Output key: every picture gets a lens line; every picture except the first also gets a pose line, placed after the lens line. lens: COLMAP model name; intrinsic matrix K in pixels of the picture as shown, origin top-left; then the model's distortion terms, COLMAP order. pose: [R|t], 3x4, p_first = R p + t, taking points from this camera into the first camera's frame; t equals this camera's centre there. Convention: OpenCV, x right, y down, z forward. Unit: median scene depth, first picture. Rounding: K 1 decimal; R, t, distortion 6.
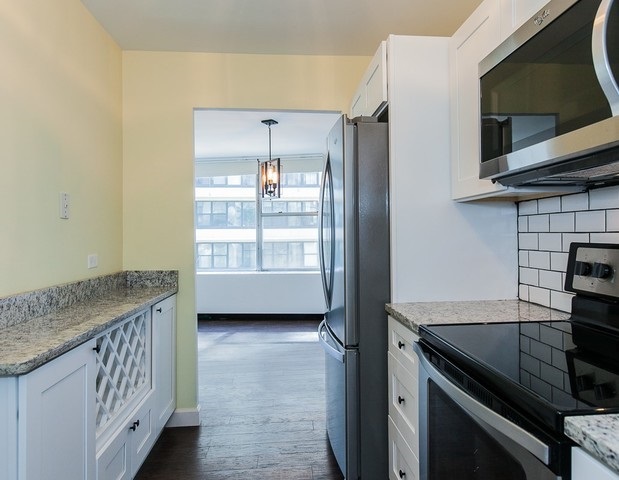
lens RADIAL K [[413.4, 0, 304.5], [0, 413.4, 239.6], [0, 0, 1]] dist [0.035159, -0.003077]
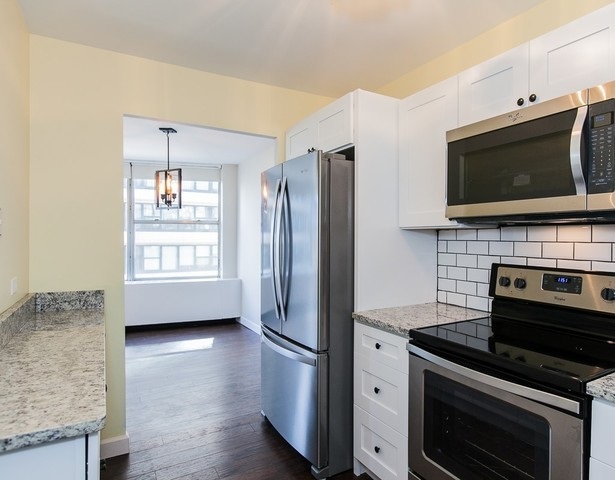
lens RADIAL K [[380.2, 0, 343.6], [0, 380.2, 251.6], [0, 0, 1]] dist [0.017715, -0.001072]
pose [[0.901359, -0.002503, 0.433065, -0.290525], [-0.004518, 0.999875, 0.015182, -0.036907], [-0.433049, -0.015641, 0.901235, 0.021608]]
